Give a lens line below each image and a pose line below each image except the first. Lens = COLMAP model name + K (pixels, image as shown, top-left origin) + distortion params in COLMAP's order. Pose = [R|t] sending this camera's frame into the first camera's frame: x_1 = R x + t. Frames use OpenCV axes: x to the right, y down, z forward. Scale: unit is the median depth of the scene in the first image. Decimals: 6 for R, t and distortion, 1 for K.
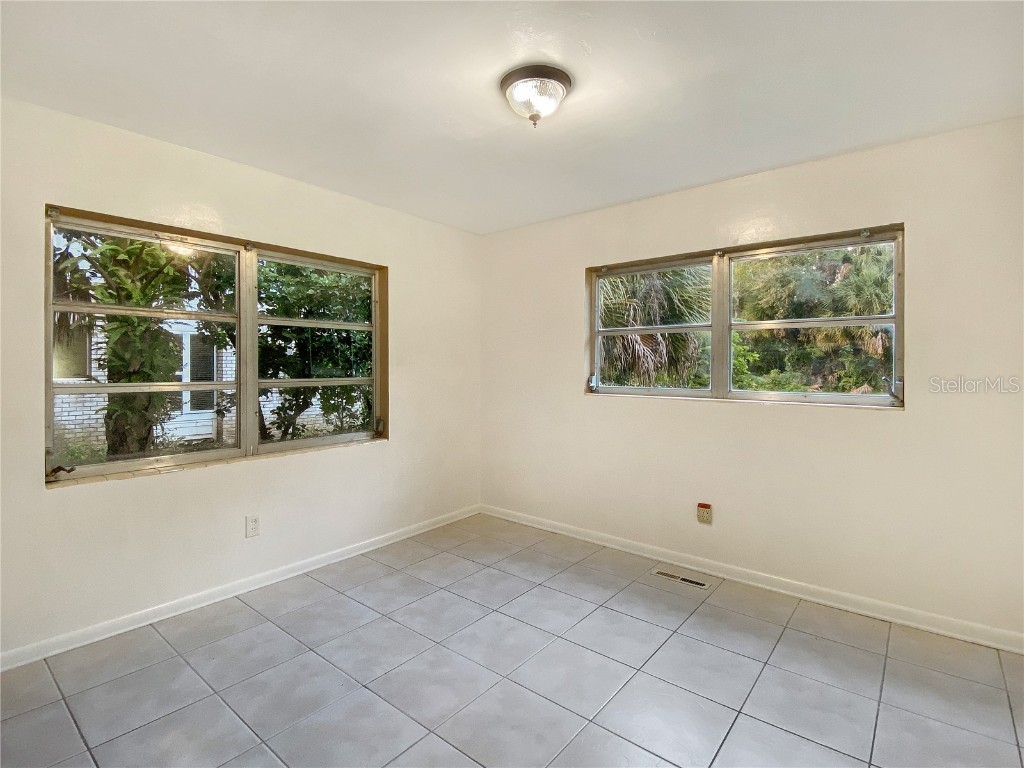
lens RADIAL K [[499.2, 0, 513.0], [0, 499.2, 386.9], [0, 0, 1]] dist [0.059251, -0.045483]
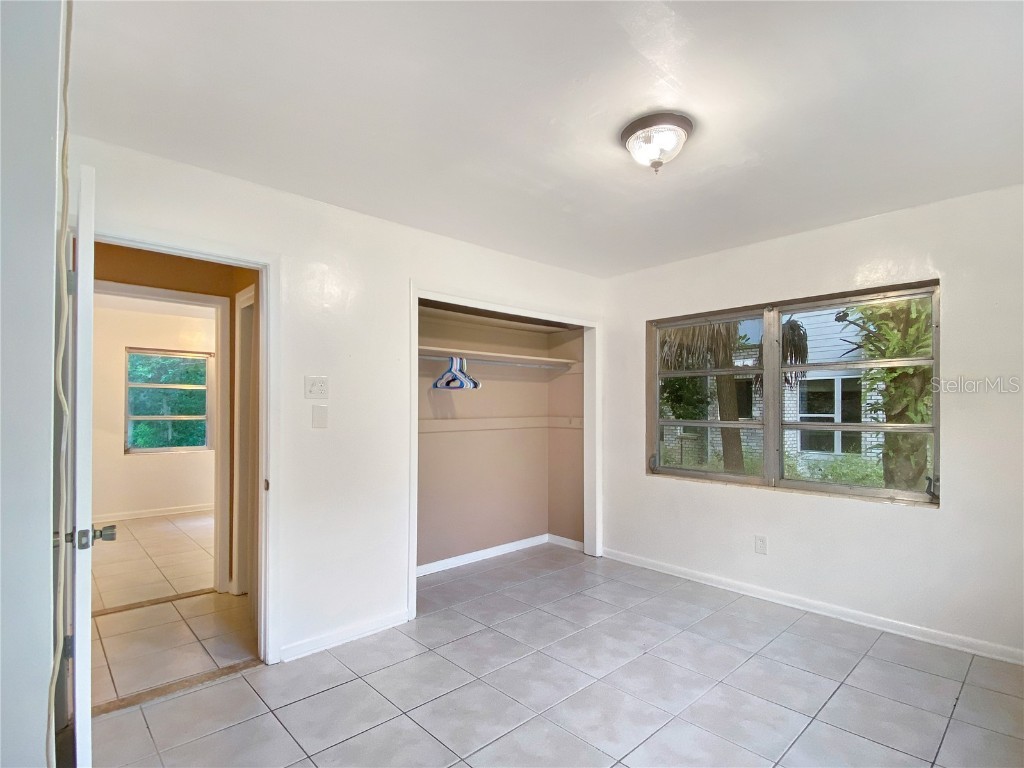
lens RADIAL K [[499.2, 0, 513.0], [0, 499.2, 386.9], [0, 0, 1]] dist [0.059251, -0.045483]
pose [[-0.058795, -0.021363, -0.998041, 0.838564], [-0.050802, 0.998540, -0.018380, -0.050124], [0.996977, 0.049622, -0.059795, 0.549640]]
